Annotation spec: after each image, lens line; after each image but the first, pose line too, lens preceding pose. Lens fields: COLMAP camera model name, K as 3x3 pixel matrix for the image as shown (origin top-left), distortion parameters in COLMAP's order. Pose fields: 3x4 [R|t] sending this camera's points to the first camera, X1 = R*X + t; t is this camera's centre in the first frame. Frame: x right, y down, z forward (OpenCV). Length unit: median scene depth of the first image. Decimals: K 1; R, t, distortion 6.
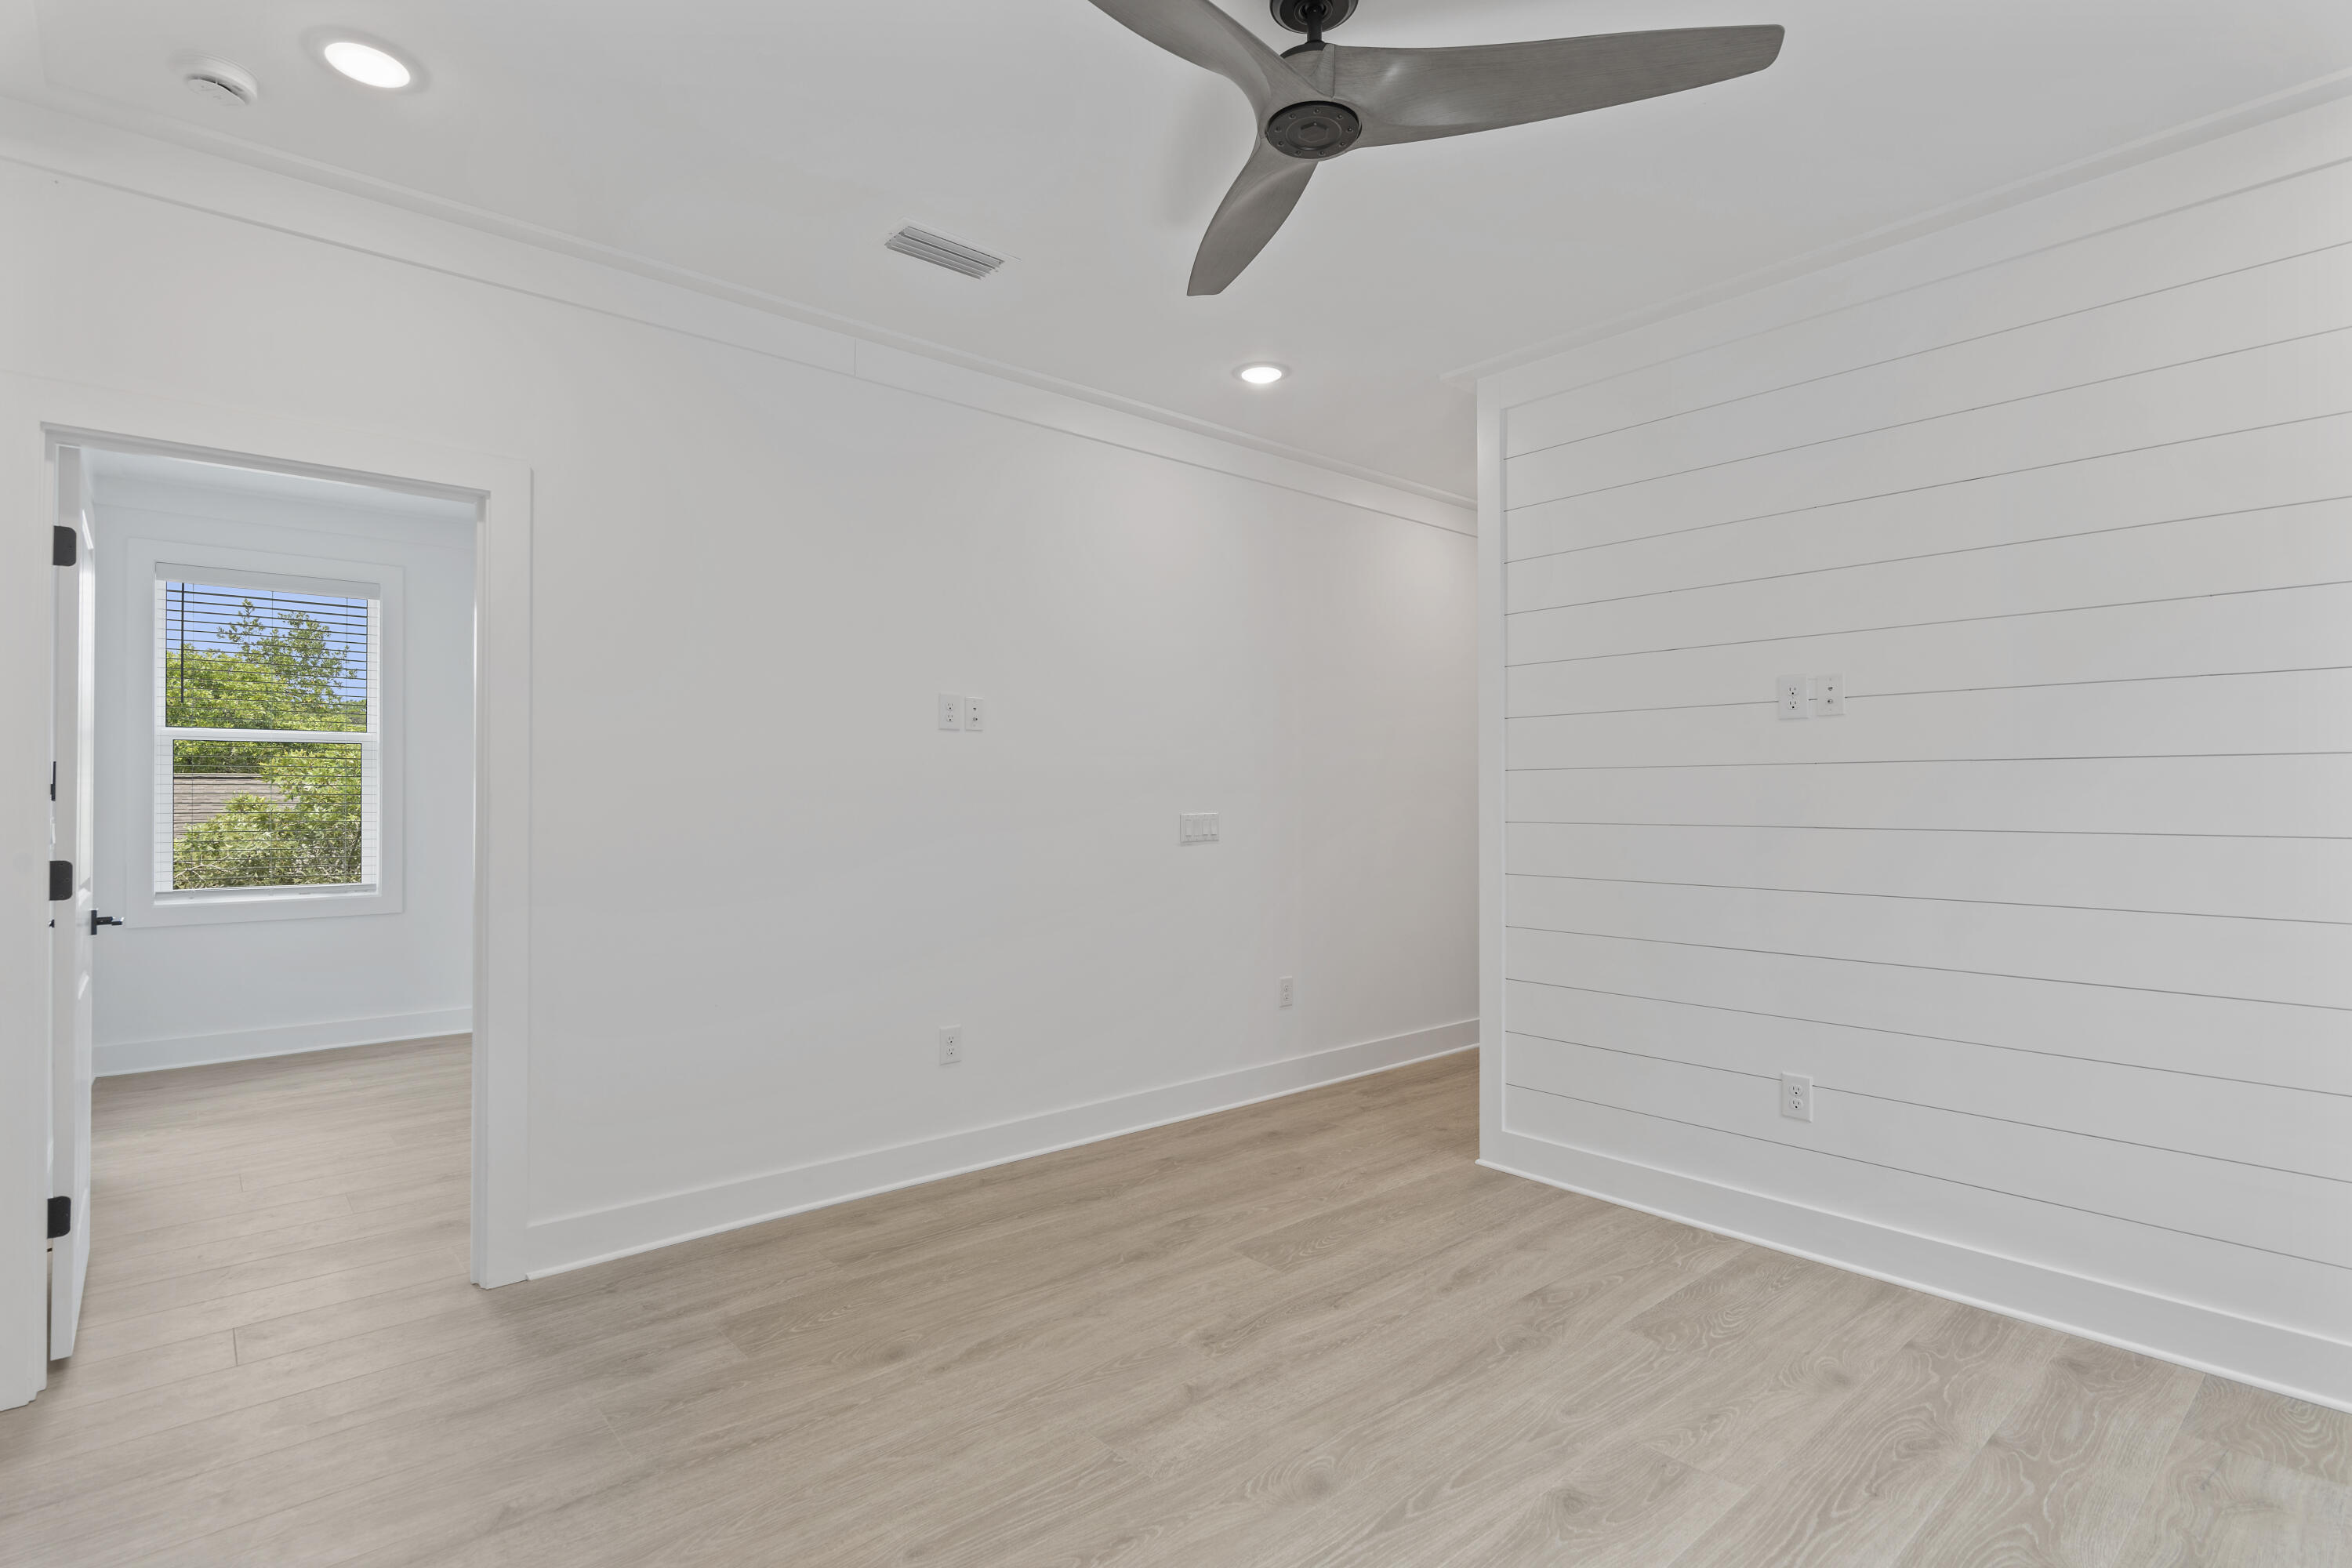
lens RADIAL K [[1145.5, 0, 1192.7], [0, 1145.5, 804.8], [0, 0, 1]] dist [0.001887, 0.000729]
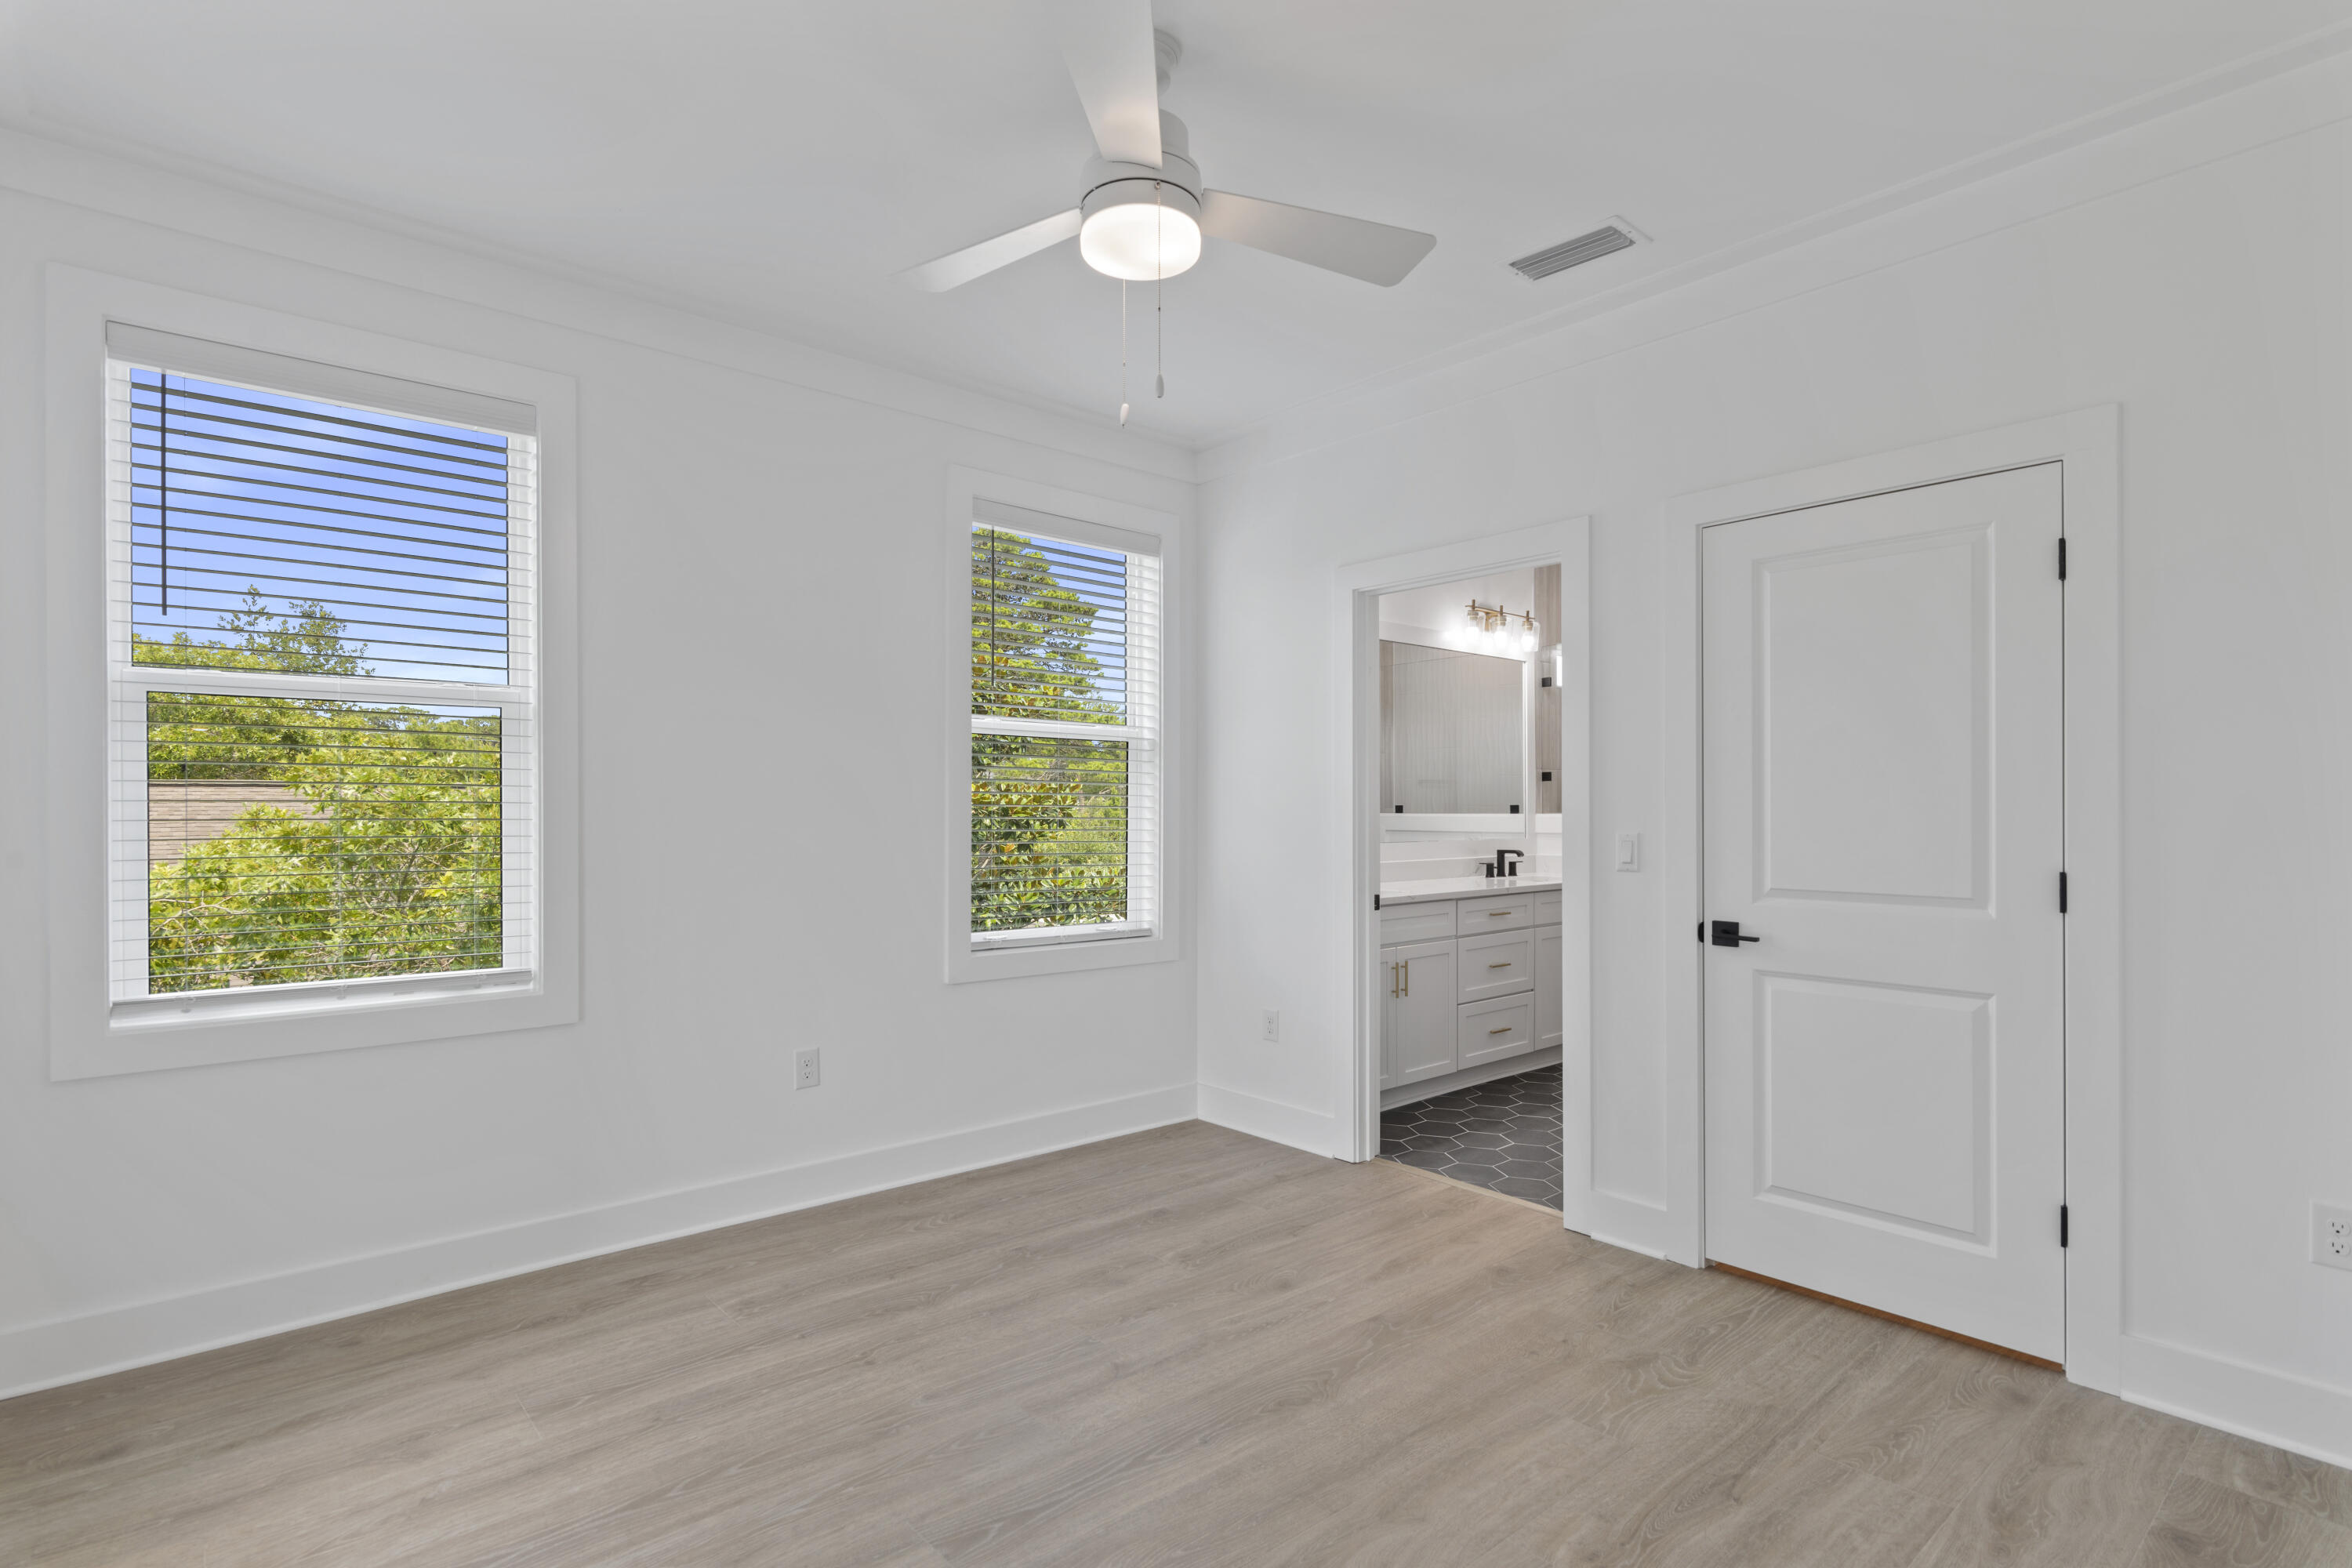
lens RADIAL K [[1145.5, 0, 1161.7], [0, 1145.5, 791.7], [0, 0, 1]] dist [0.001887, 0.000729]
pose [[0.999785, -0.013105, -0.016054, -0.248052], [0.012926, 0.999854, -0.011197, -0.001669], [0.016198, 0.010987, 0.999808, 0.286869]]
